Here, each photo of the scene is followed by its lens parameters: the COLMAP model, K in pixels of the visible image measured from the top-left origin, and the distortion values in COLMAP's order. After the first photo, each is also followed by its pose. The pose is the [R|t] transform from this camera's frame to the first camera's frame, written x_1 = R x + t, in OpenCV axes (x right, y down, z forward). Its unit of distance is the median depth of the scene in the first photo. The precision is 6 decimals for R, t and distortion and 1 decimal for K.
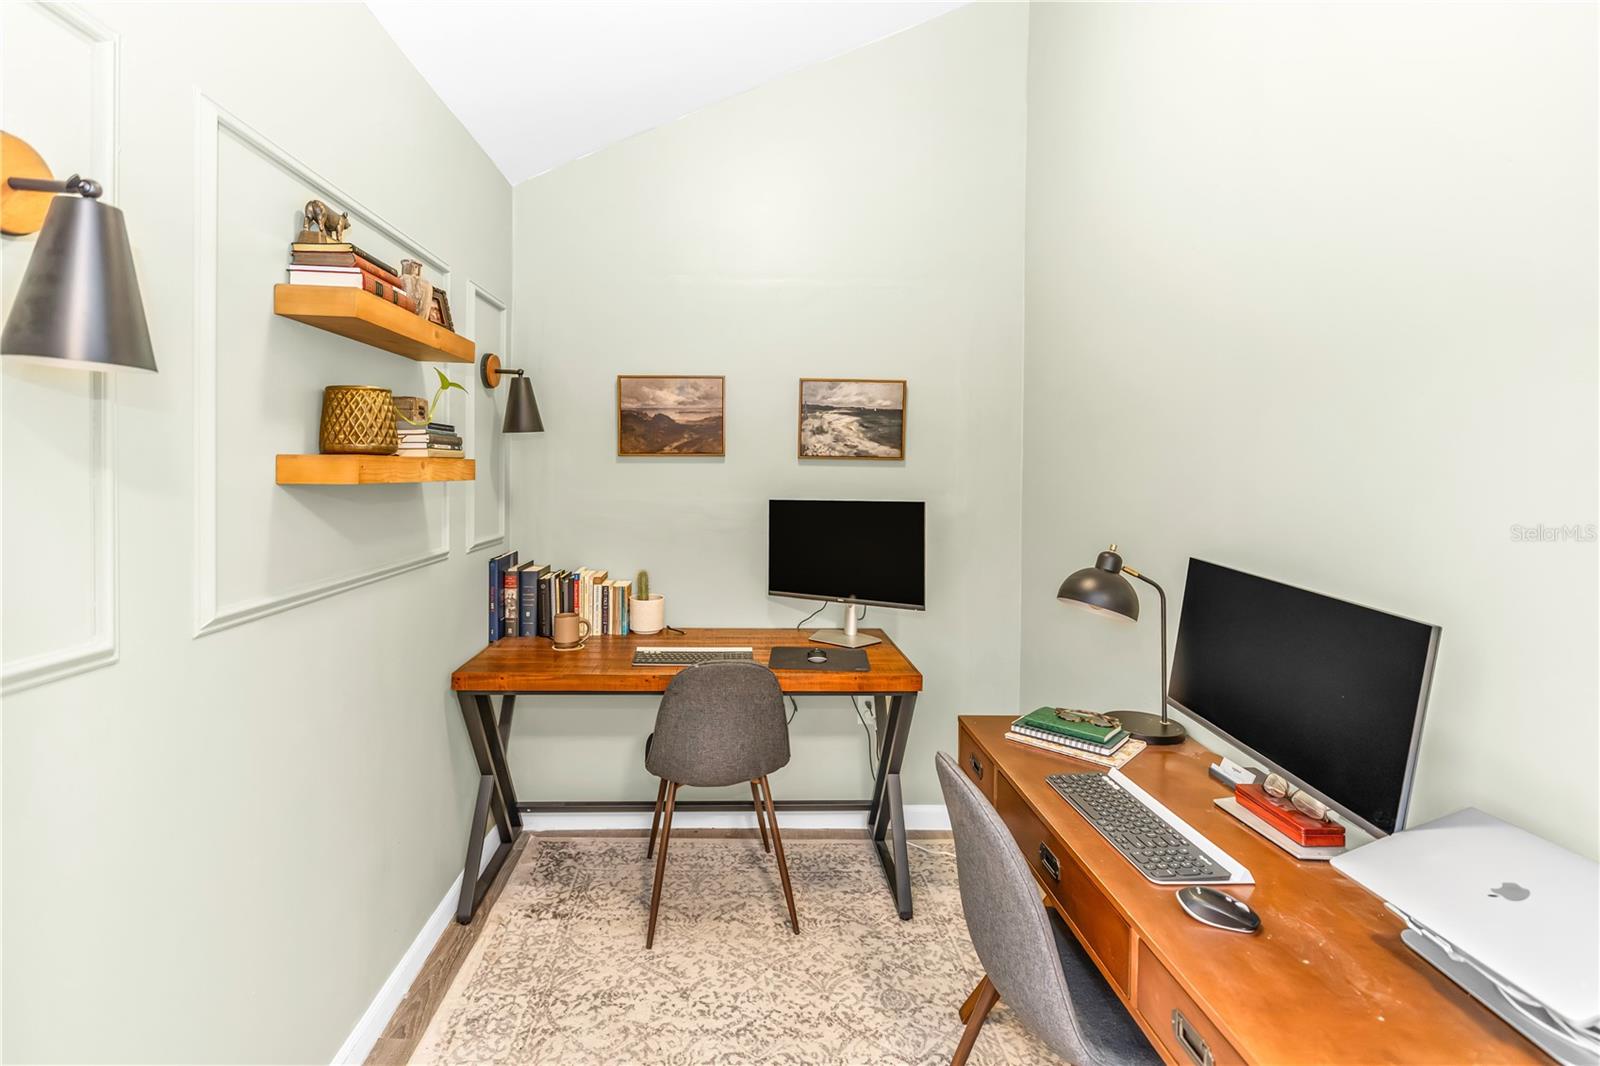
lens RADIAL K [[736.1, 0, 788.9], [0, 736.1, 487.8], [0, 0, 1]] dist [0.001184, -0.000063]
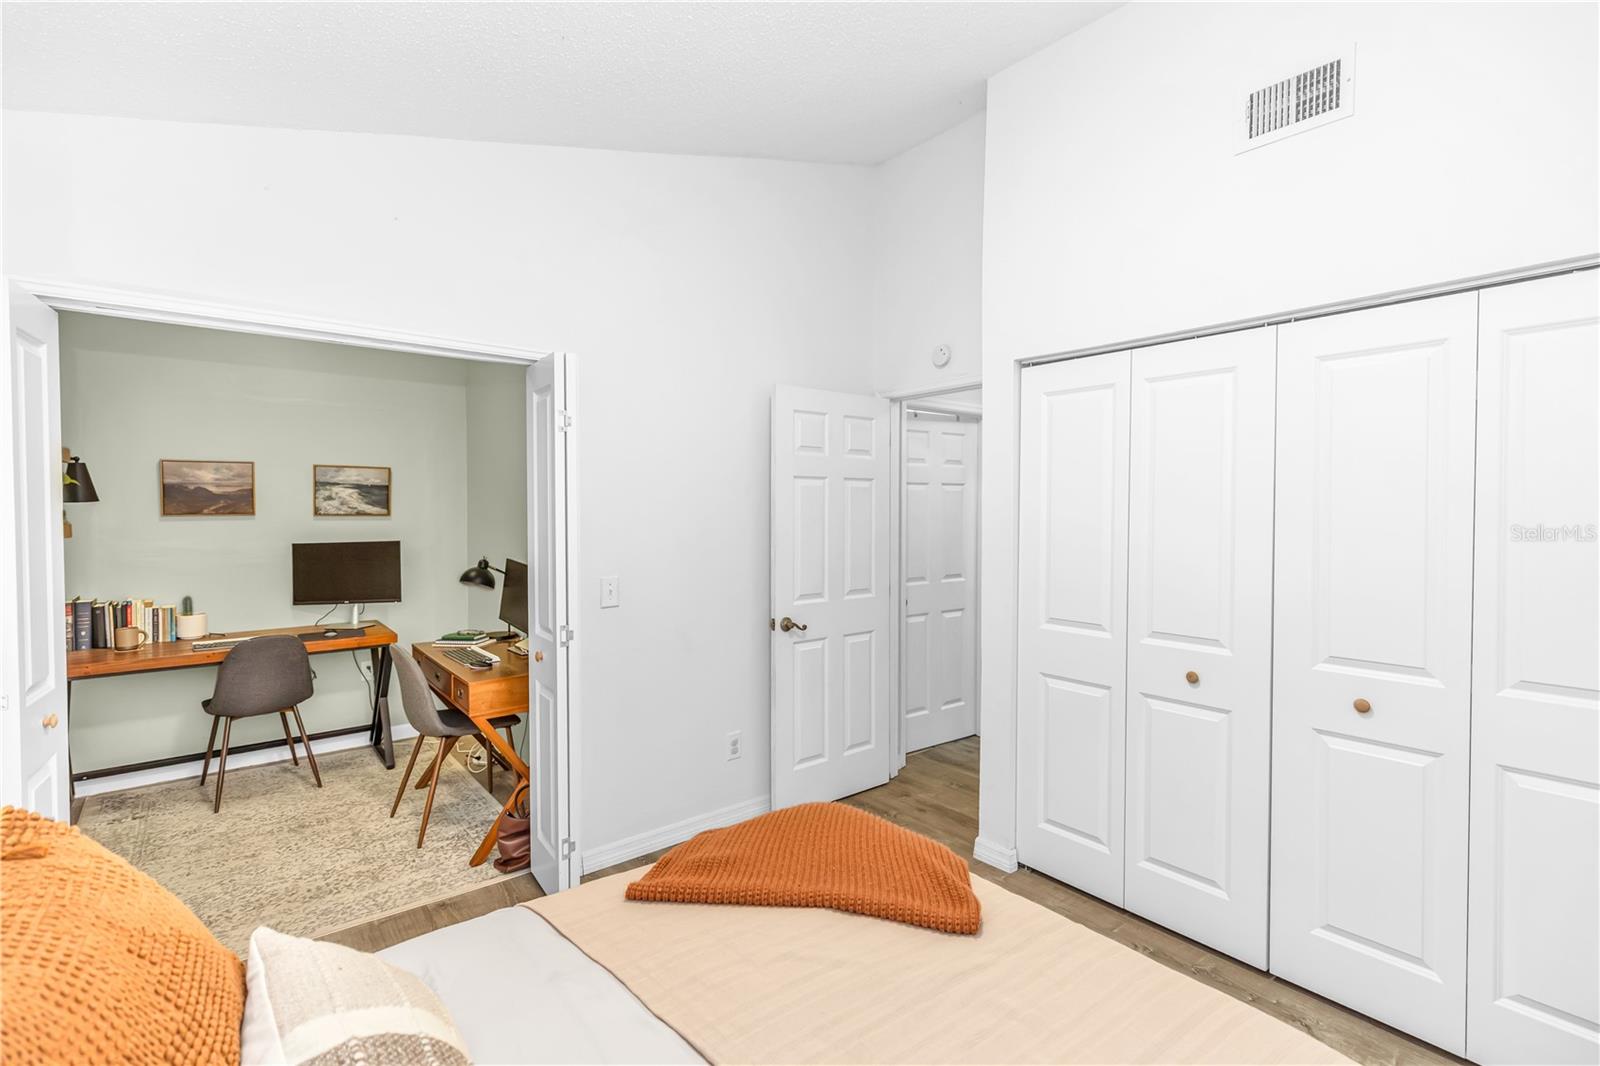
lens RADIAL K [[751.7, 0, 795.2], [0, 751.7, 515.6], [0, 0, 1]] dist [0.000403, -0.000306]
pose [[0.828410, -0.018391, 0.559820, -0.034383], [0.025759, 0.999654, -0.005277, -0.006361], [-0.559530, 0.018792, 0.828597, -0.904433]]
